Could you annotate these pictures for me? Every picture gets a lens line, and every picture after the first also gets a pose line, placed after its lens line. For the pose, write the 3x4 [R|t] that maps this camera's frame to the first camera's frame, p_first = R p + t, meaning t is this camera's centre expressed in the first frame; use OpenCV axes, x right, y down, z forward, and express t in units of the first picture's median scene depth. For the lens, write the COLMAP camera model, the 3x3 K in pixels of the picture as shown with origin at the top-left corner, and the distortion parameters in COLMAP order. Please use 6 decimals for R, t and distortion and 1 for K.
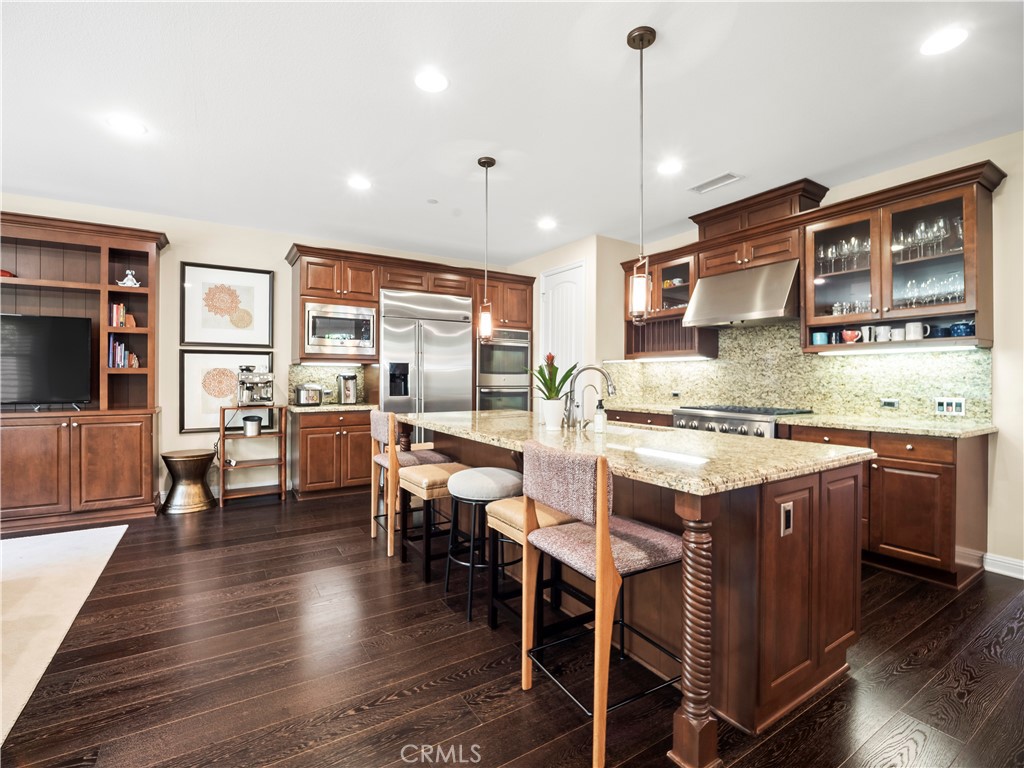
lens RADIAL K [[468.9, 0, 512.0], [0, 468.9, 384.0], [0, 0, 1]] dist [-0.018061, -0.000190]
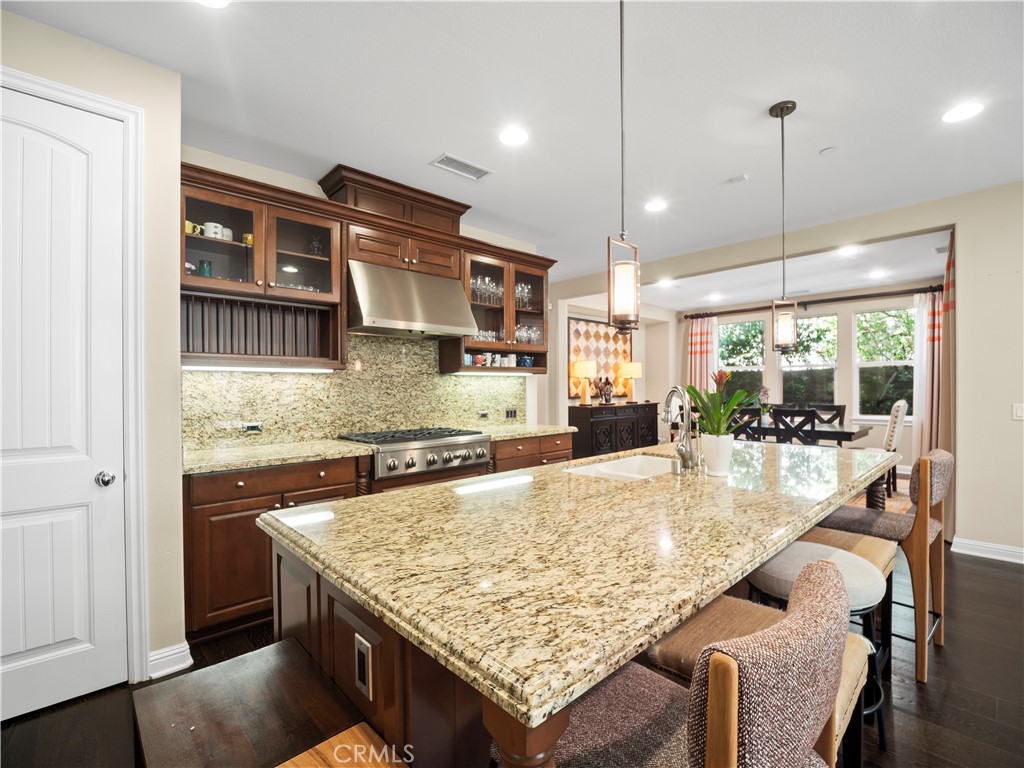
lens RADIAL K [[468.9, 0, 512.0], [0, 468.9, 384.0], [0, 0, 1]] dist [-0.018061, -0.000190]
pose [[-0.192005, -0.001105, 0.981393, -0.346431], [0.012877, 0.999910, 0.003645, -0.035932], [-0.981309, 0.013337, -0.191974, 0.906194]]
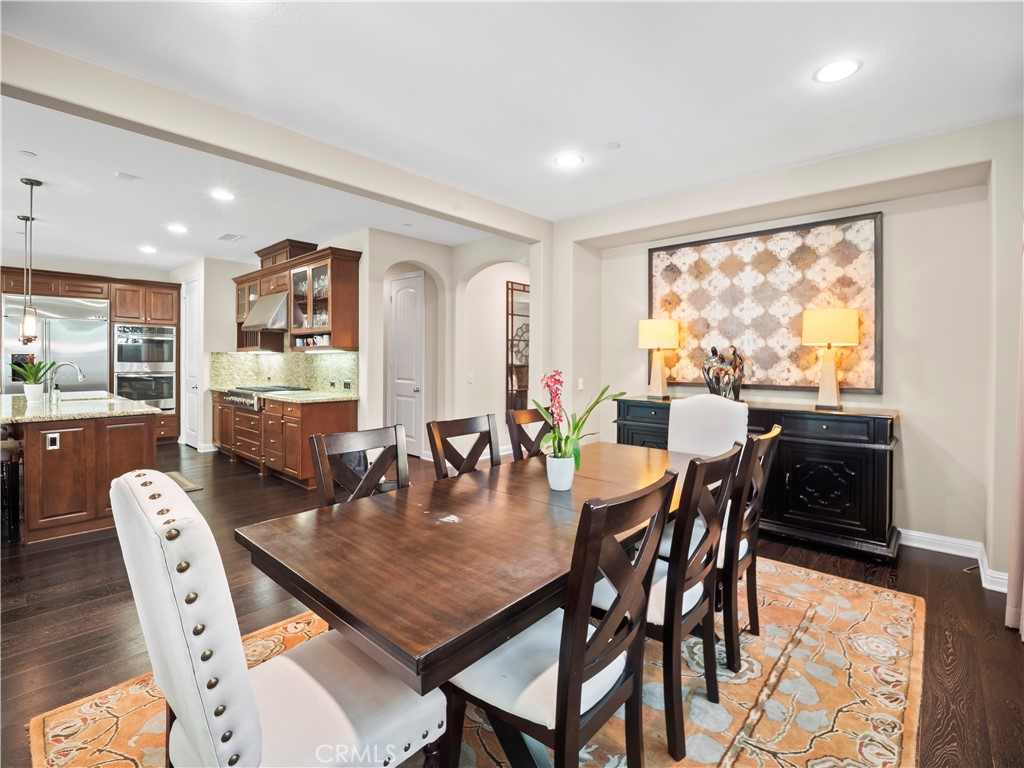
lens RADIAL K [[476.3, 0, 517.5], [0, 476.3, 355.1], [0, 0, 1]] dist [-0.037924, -0.000263]
pose [[0.959410, 0.002487, 0.282003, 0.750436], [0.002639, 0.999838, -0.017796, -0.021016], [-0.282002, 0.017818, 0.959248, -0.576464]]
